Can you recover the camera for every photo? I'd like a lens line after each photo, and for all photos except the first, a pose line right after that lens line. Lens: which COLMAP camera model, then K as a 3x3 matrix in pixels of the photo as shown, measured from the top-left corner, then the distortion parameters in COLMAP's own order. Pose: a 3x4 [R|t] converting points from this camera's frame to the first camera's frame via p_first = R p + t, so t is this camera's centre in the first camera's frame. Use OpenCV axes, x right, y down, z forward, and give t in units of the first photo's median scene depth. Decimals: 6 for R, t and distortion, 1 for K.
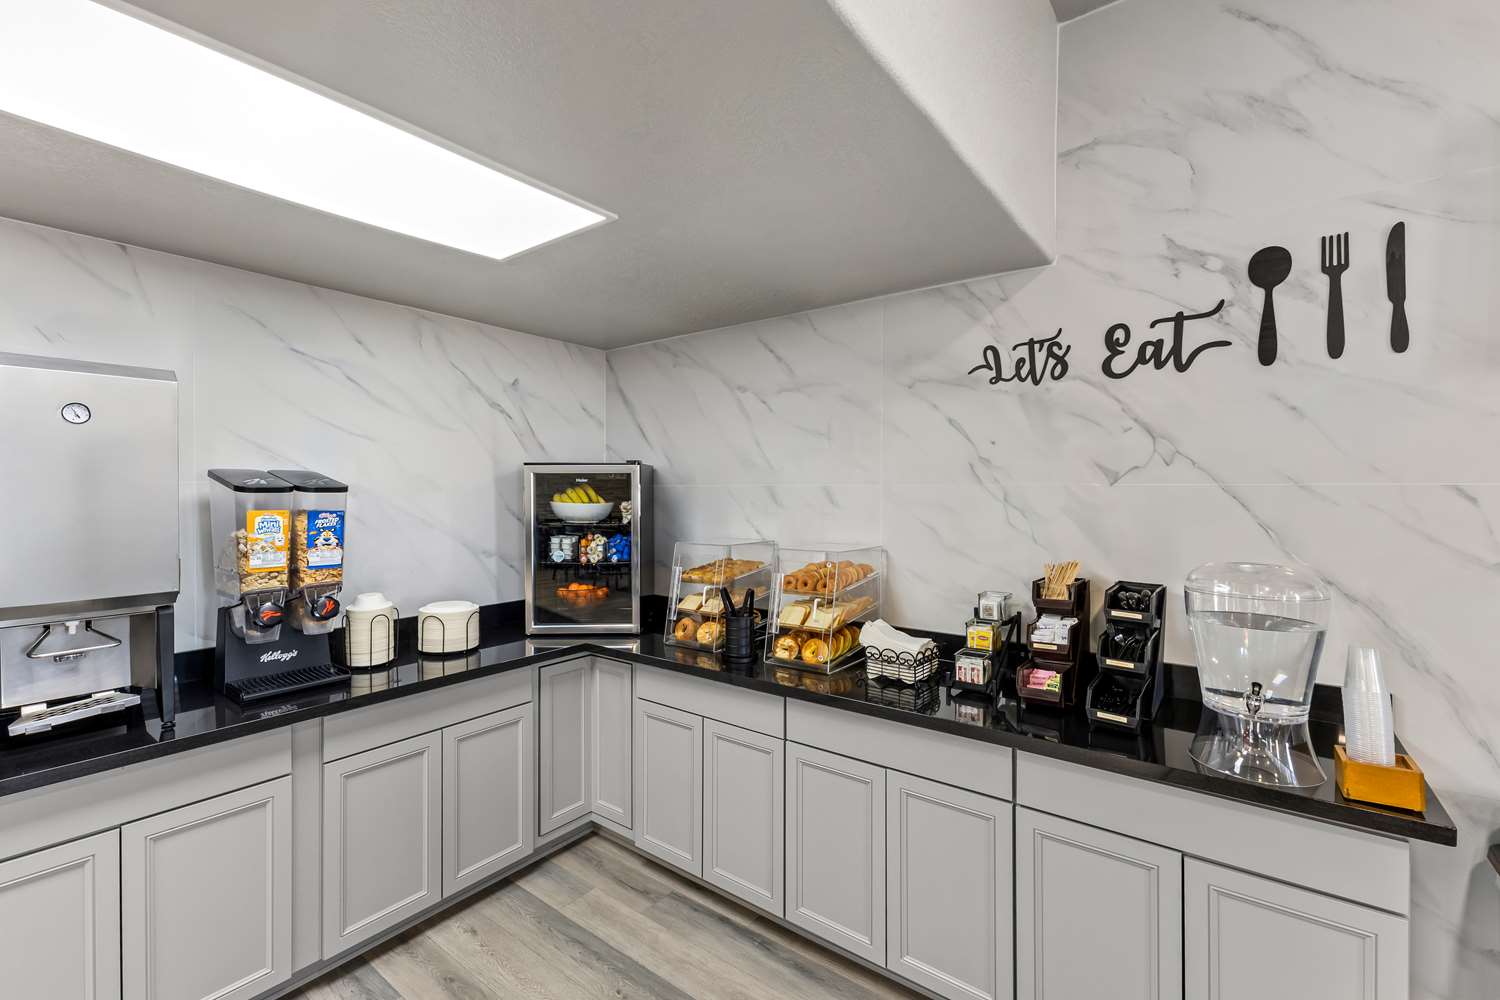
lens RADIAL K [[650.7, 0, 747.4], [0, 650.7, 485.7], [0, 0, 1]] dist [0.002470, -0.000171]
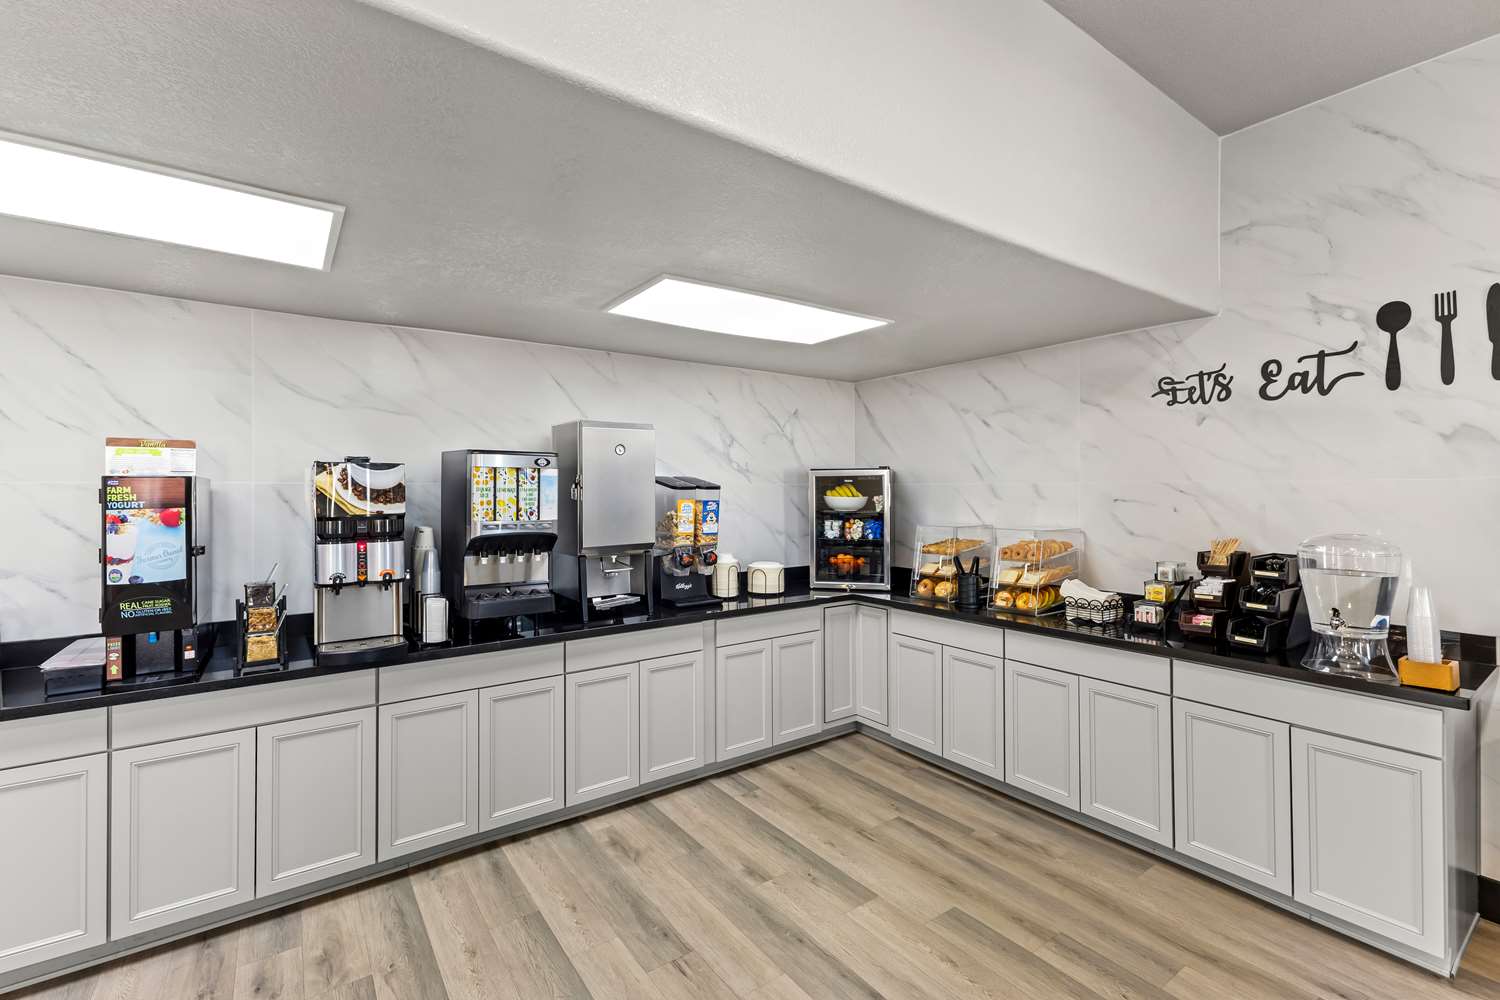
lens RADIAL K [[650.7, 0, 747.4], [0, 650.7, 485.7], [0, 0, 1]] dist [0.002470, -0.000171]
pose [[0.955187, -0.006579, -0.295929, -0.057120], [0.006870, 0.999976, -0.000055, 0.000988], [0.295922, -0.001980, 0.955210, -0.558320]]
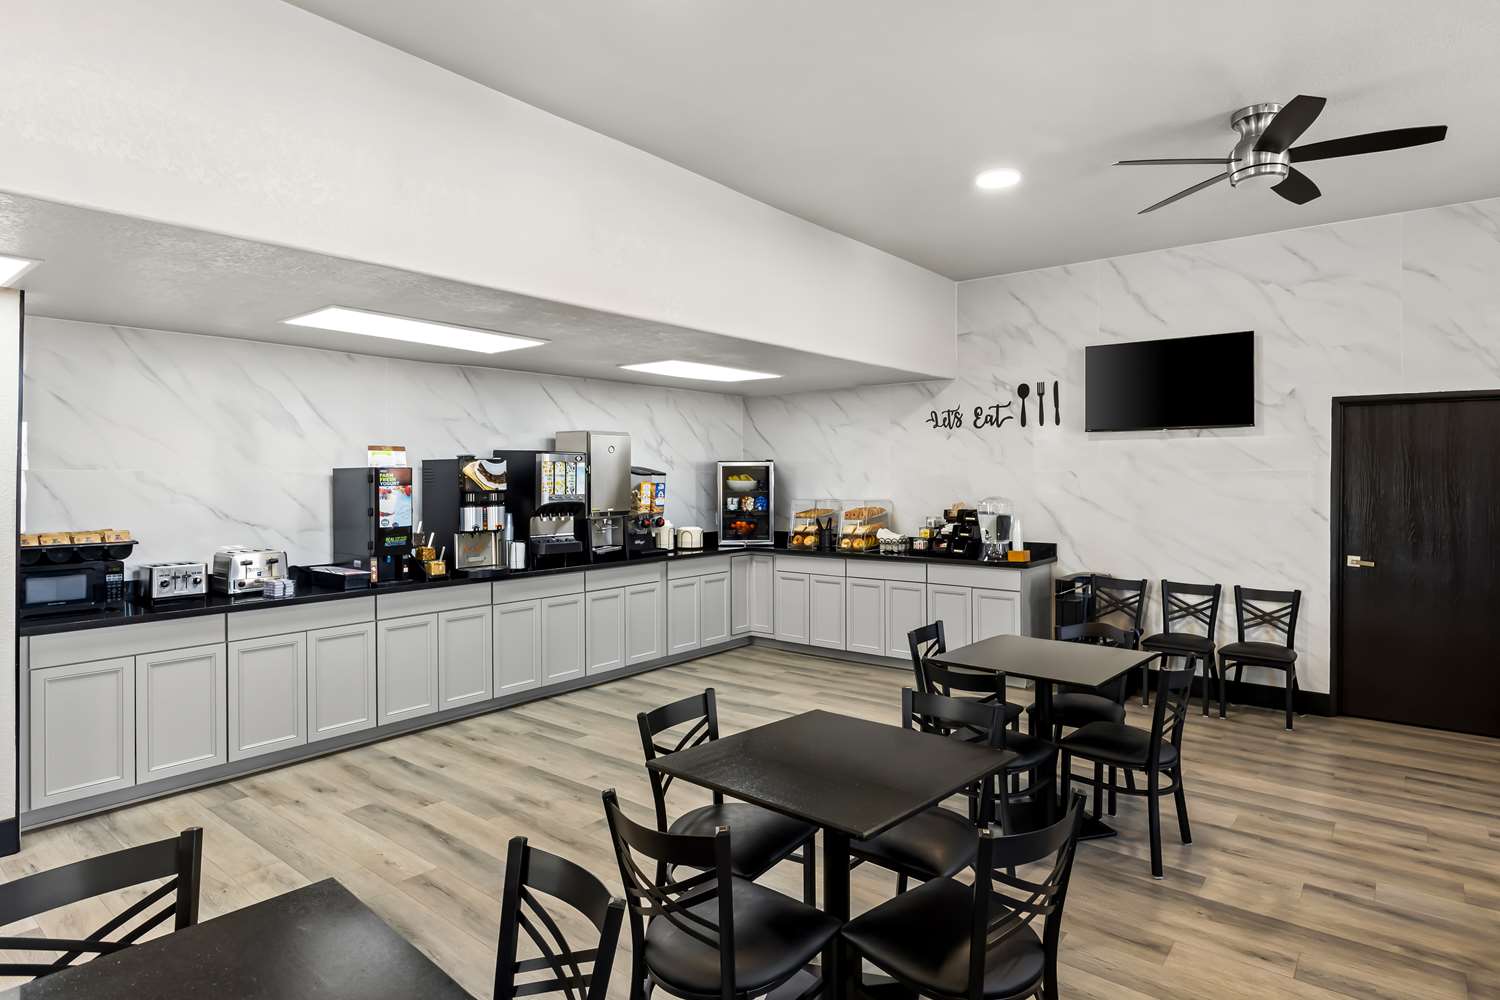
lens RADIAL K [[799.8, 0, 789.1], [0, 799.8, 475.4], [0, 0, 1]] dist [-0.000102, -0.000024]
pose [[0.999982, -0.004337, -0.004231, -0.138825], [0.004363, 0.999972, 0.006155, -0.006672], [0.004204, -0.006173, 0.999972, -1.978613]]
